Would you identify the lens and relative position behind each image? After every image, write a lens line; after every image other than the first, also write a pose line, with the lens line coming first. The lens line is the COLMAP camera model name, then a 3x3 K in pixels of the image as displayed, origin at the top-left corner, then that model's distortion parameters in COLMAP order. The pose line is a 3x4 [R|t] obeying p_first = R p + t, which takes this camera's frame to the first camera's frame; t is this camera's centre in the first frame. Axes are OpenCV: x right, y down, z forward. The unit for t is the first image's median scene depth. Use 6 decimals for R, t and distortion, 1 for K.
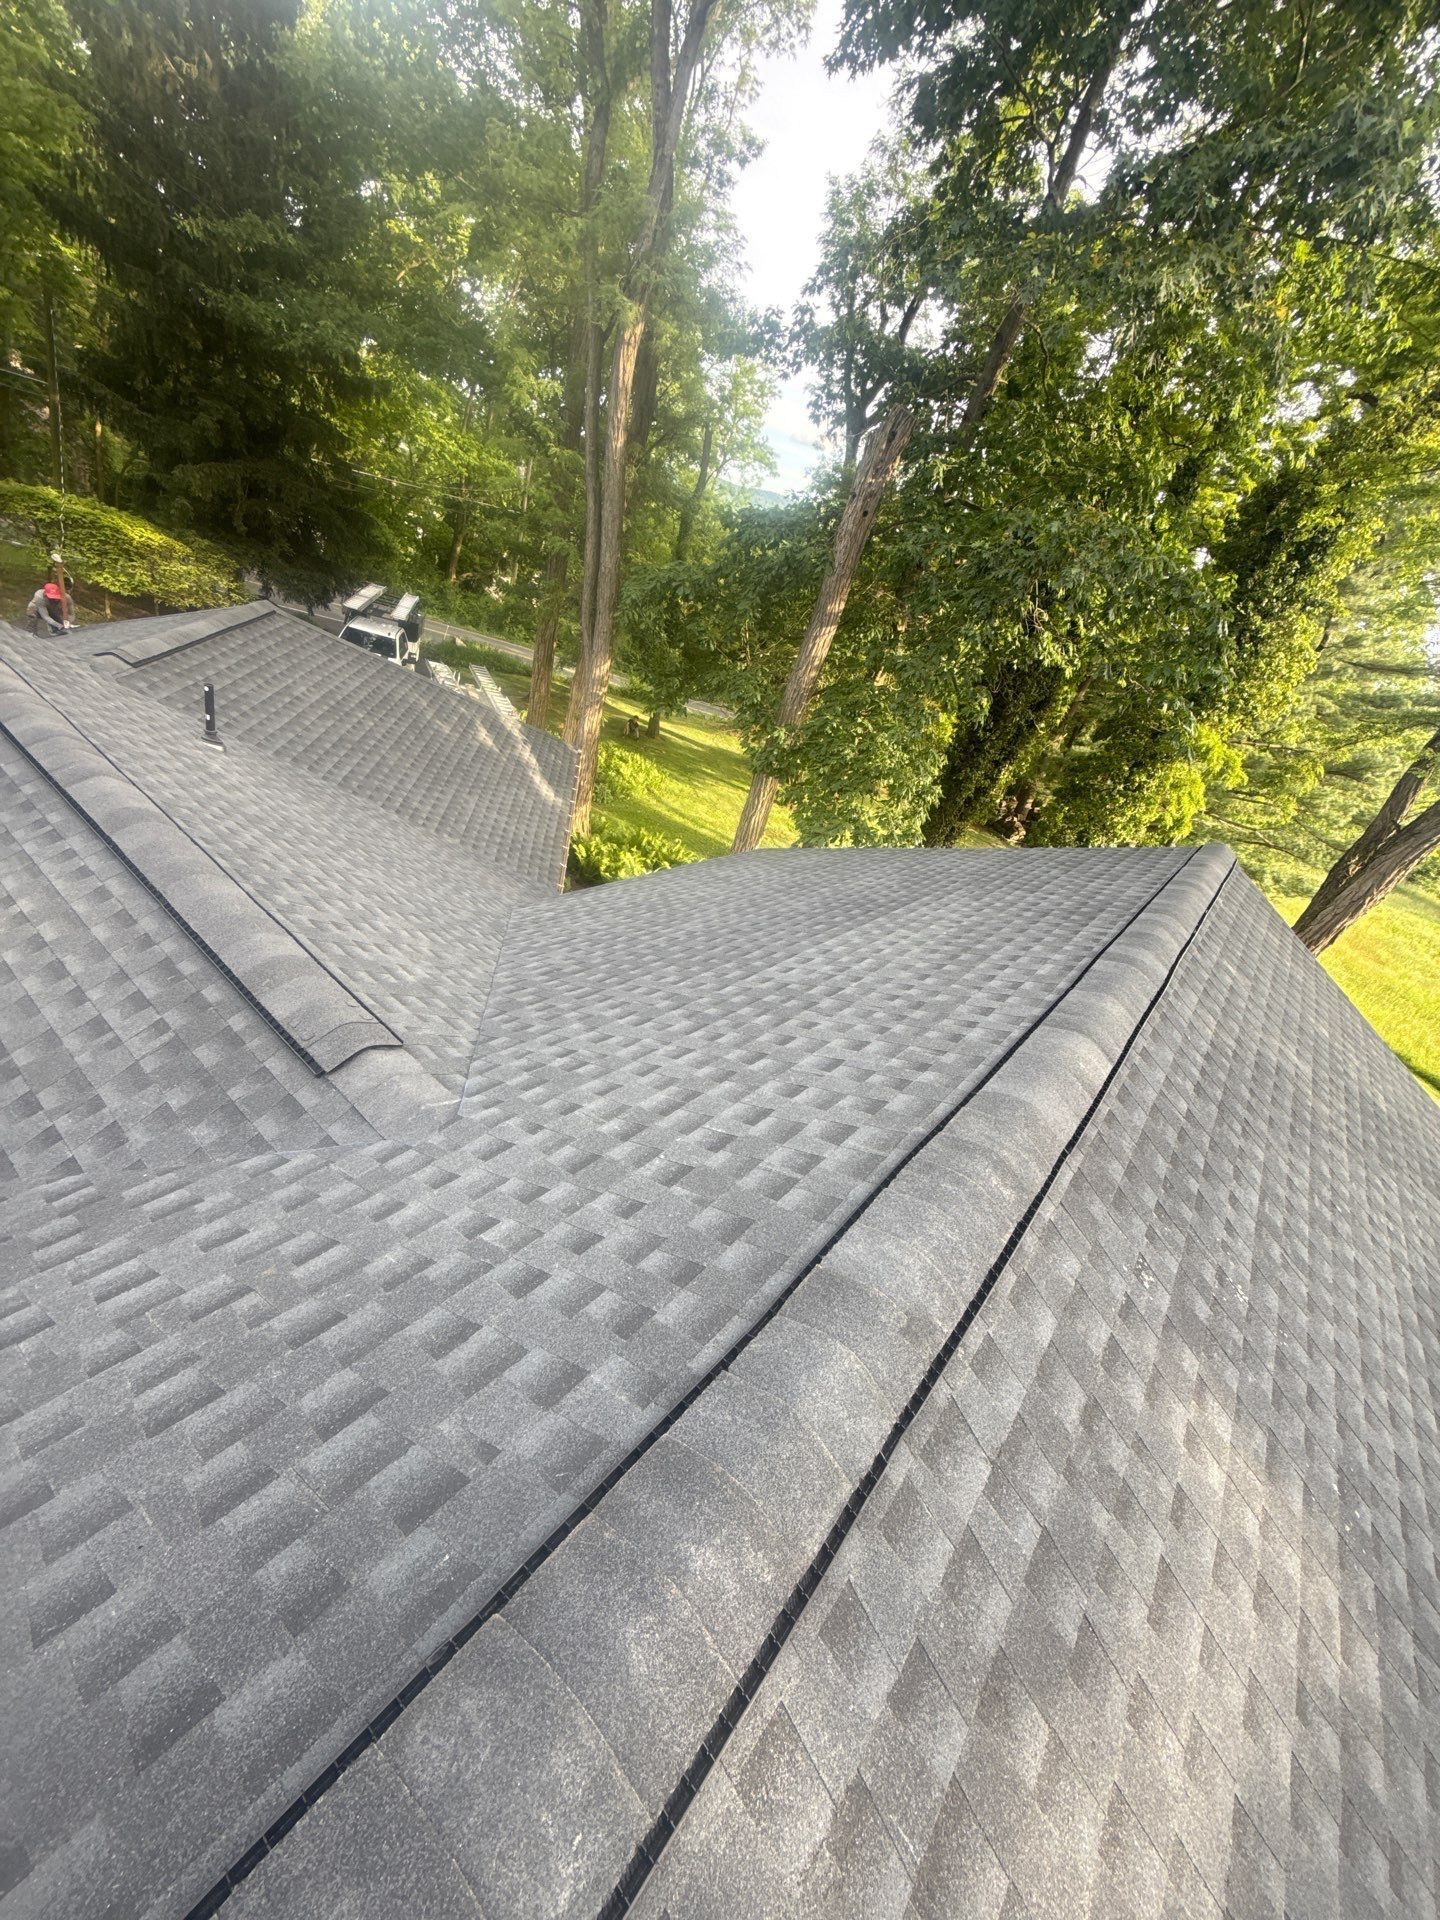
lens RADIAL K [[766.2, 0, 720.0], [0, 766.2, 960.0], [0, 0, 1]] dist [0.001478, 0.000599]
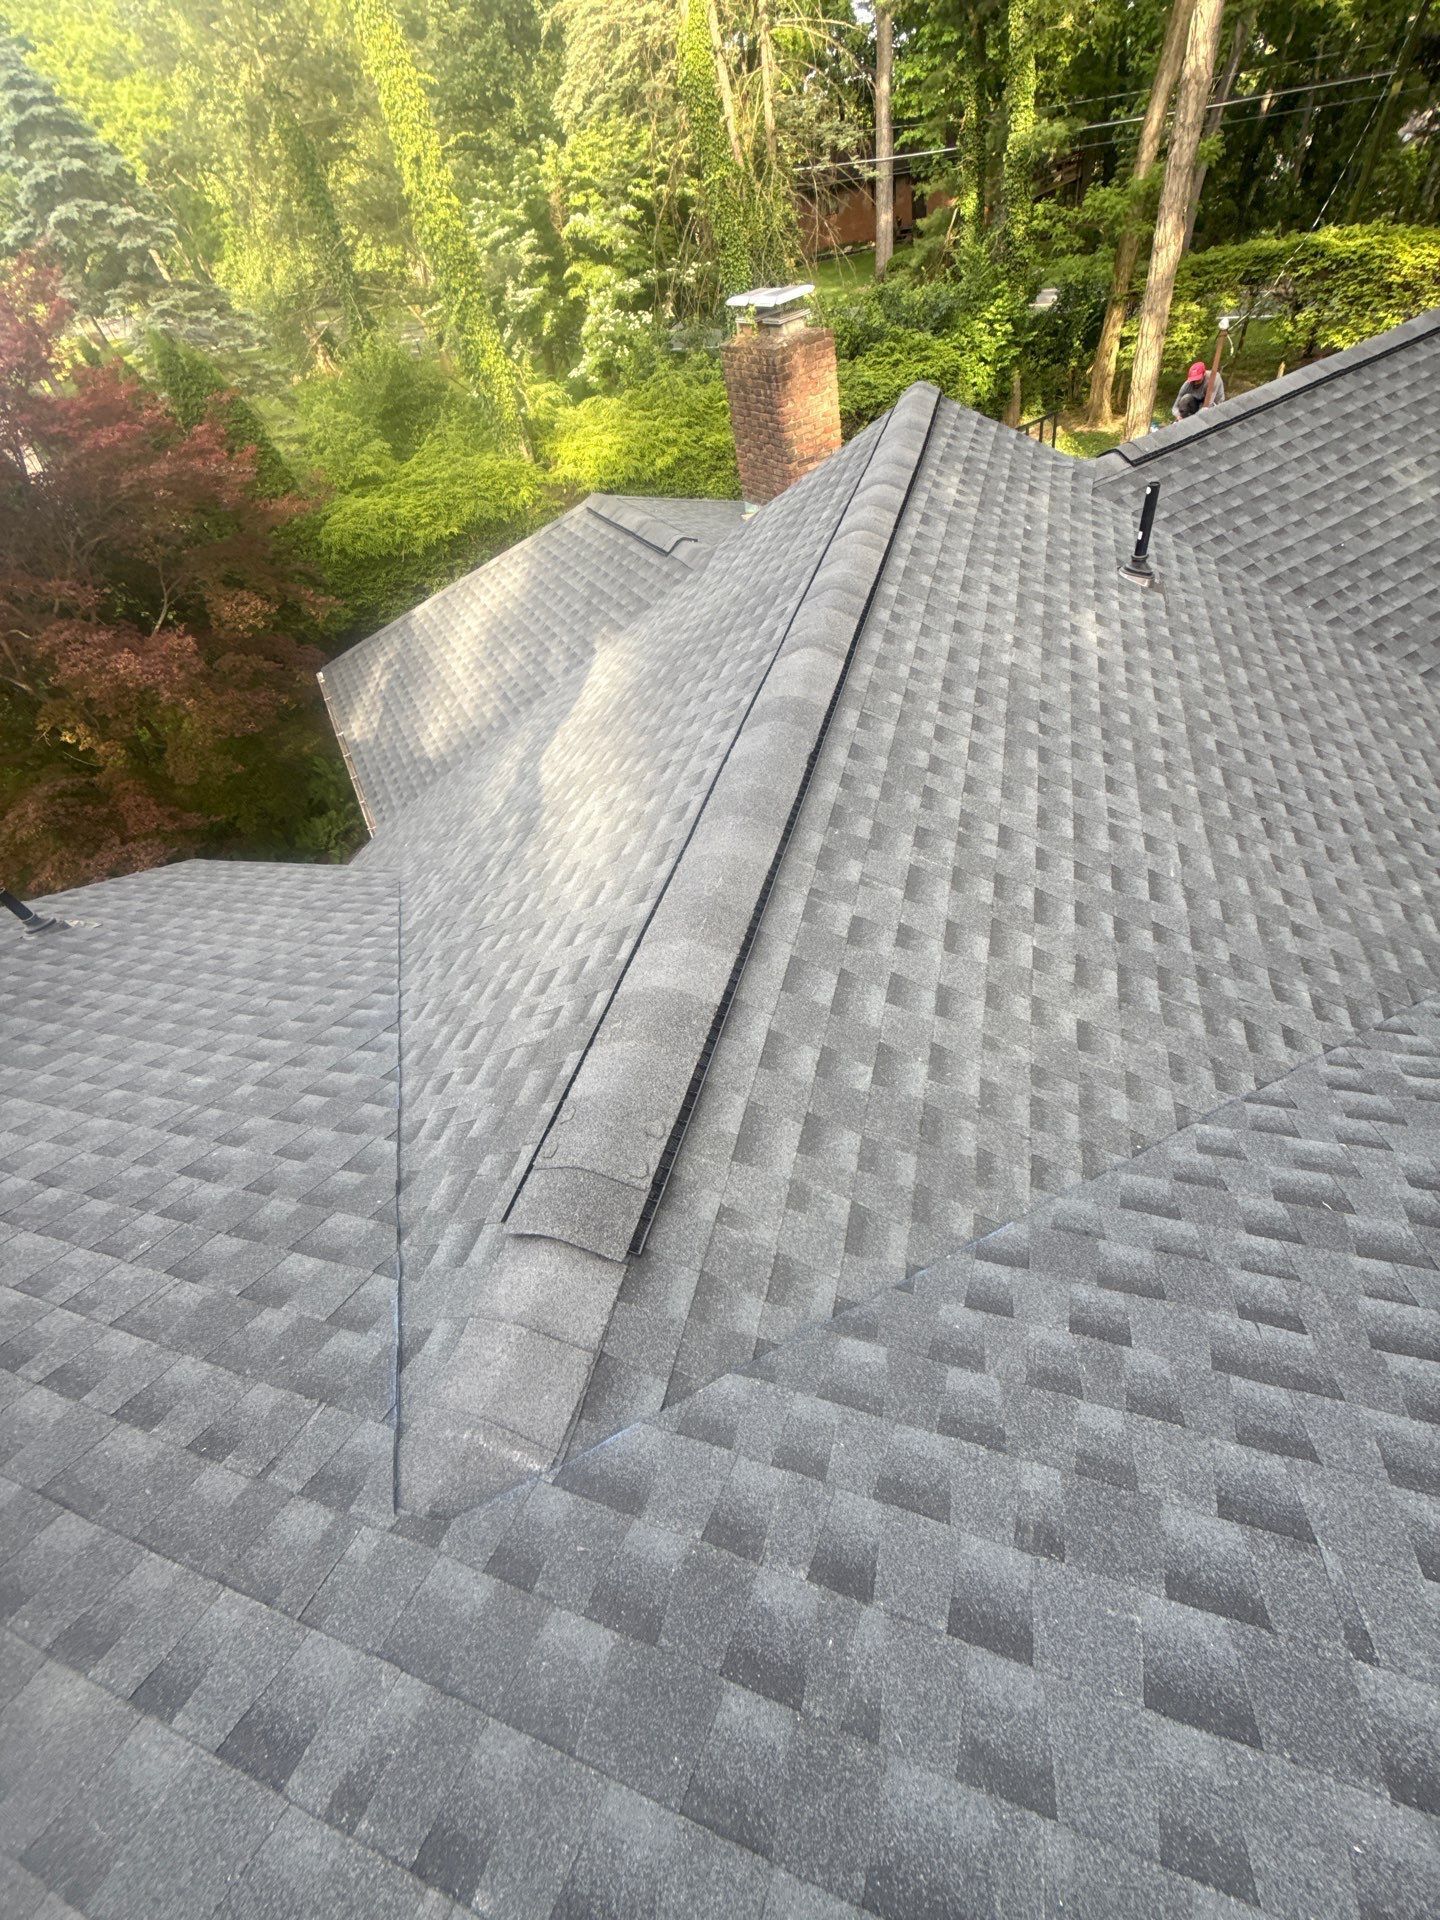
lens RADIAL K [[770.4, 0, 720.0], [0, 770.4, 960.0], [0, 0, 1]] dist [0.001269, -0.000150]
pose [[0.301263, 0.410243, -0.860780, -0.042082], [-0.211510, 0.908981, 0.359189, -0.434834], [0.929787, 0.073853, 0.360613, 1.339475]]
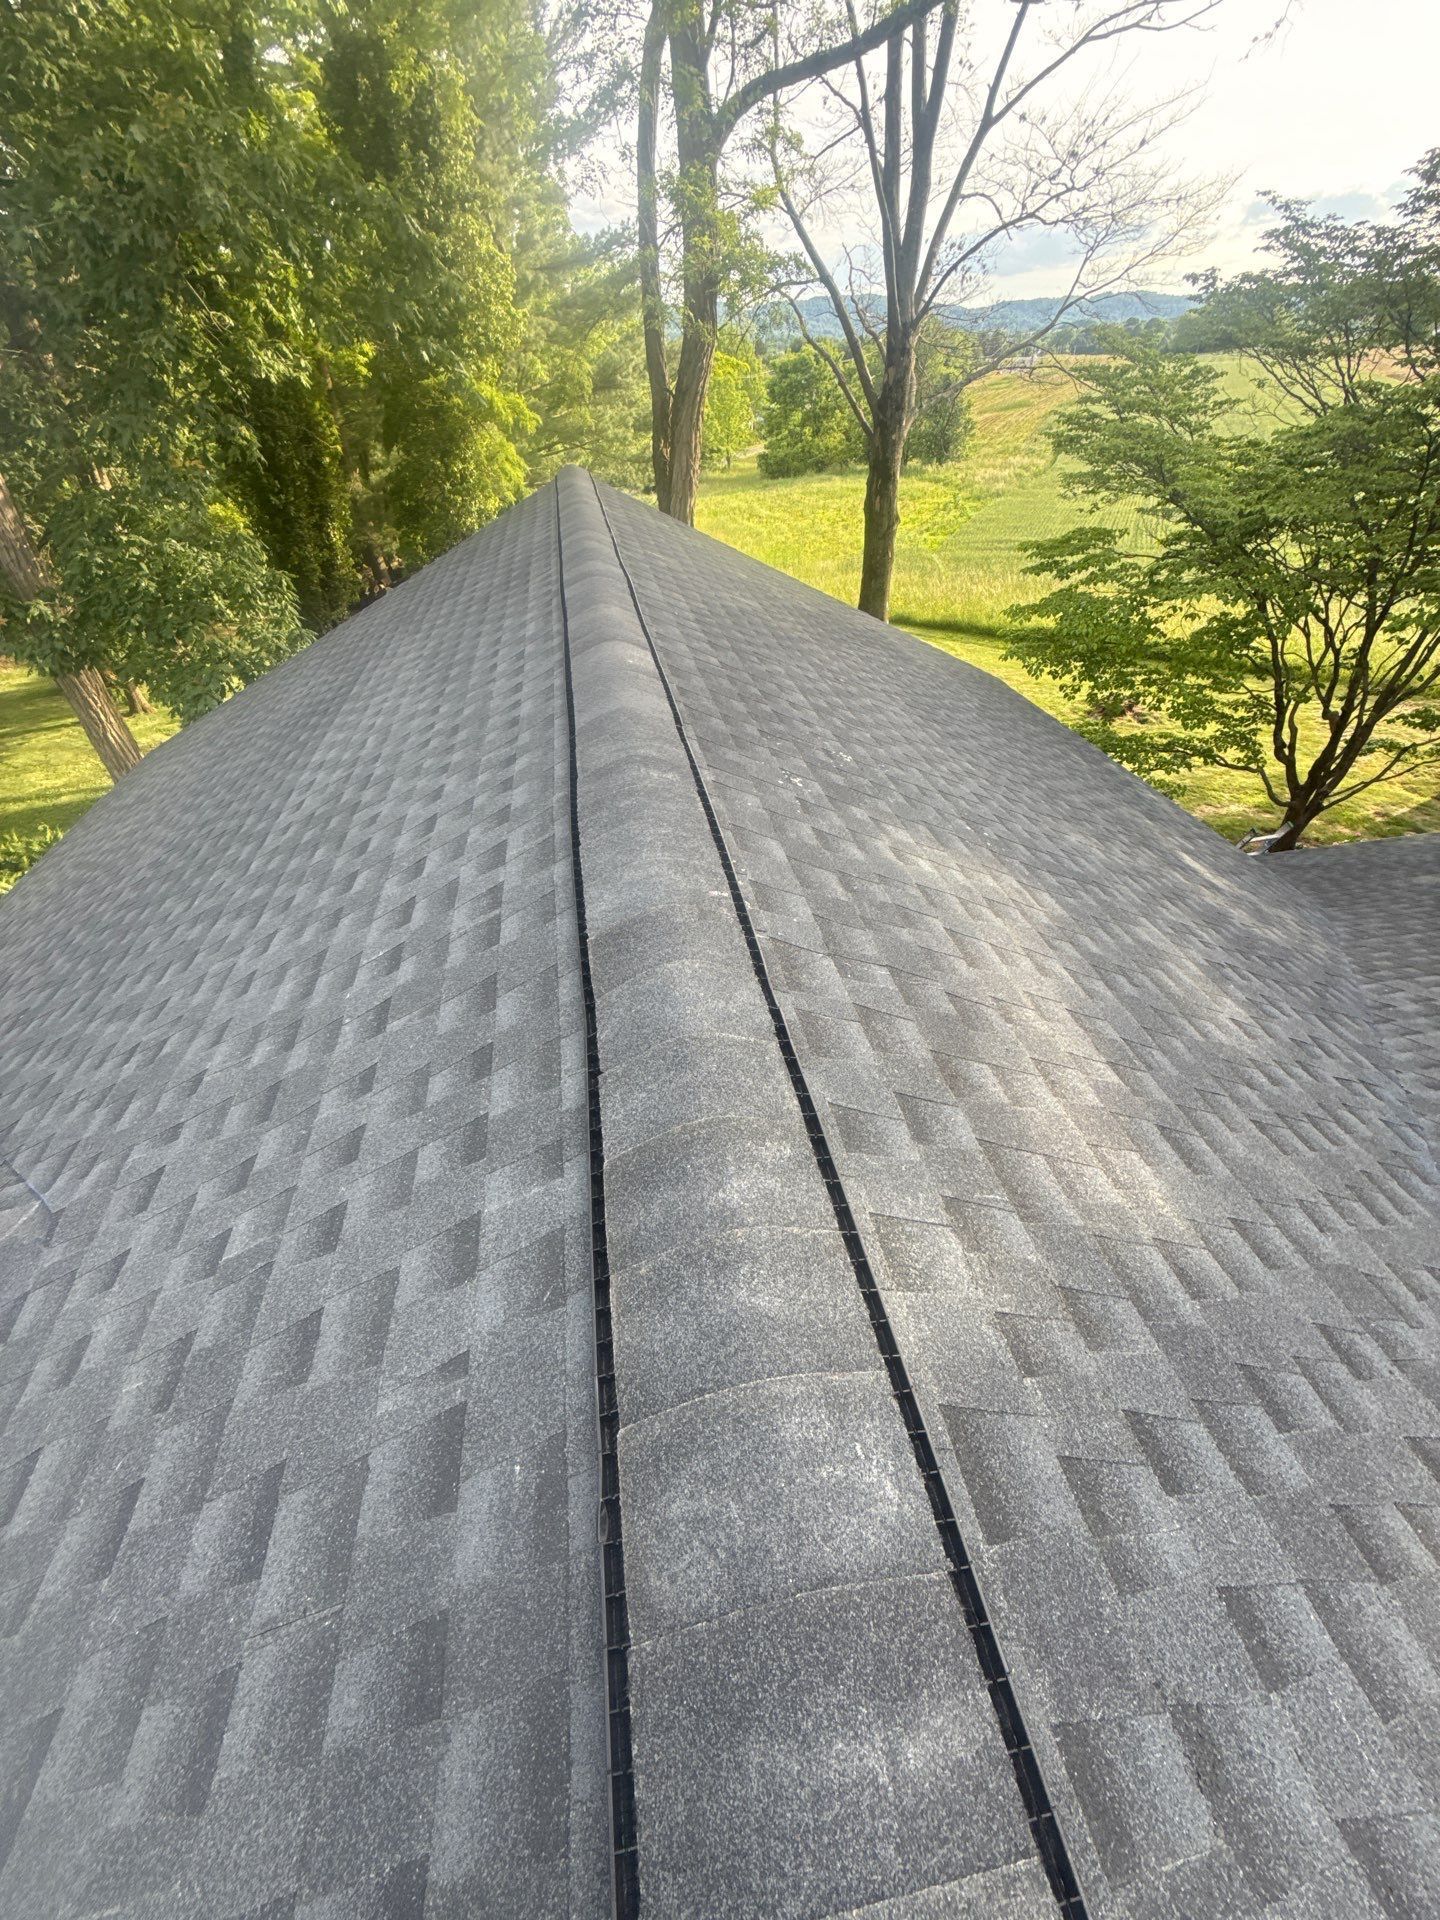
lens RADIAL K [[770.4, 0, 720.0], [0, 770.4, 960.0], [0, 0, 1]] dist [0.001269, -0.000150]
pose [[0.627651, -0.681322, 0.376635, -0.114134], [0.560640, 0.731253, 0.388526, 0.150927], [-0.540127, -0.032702, 0.840948, 0.178735]]
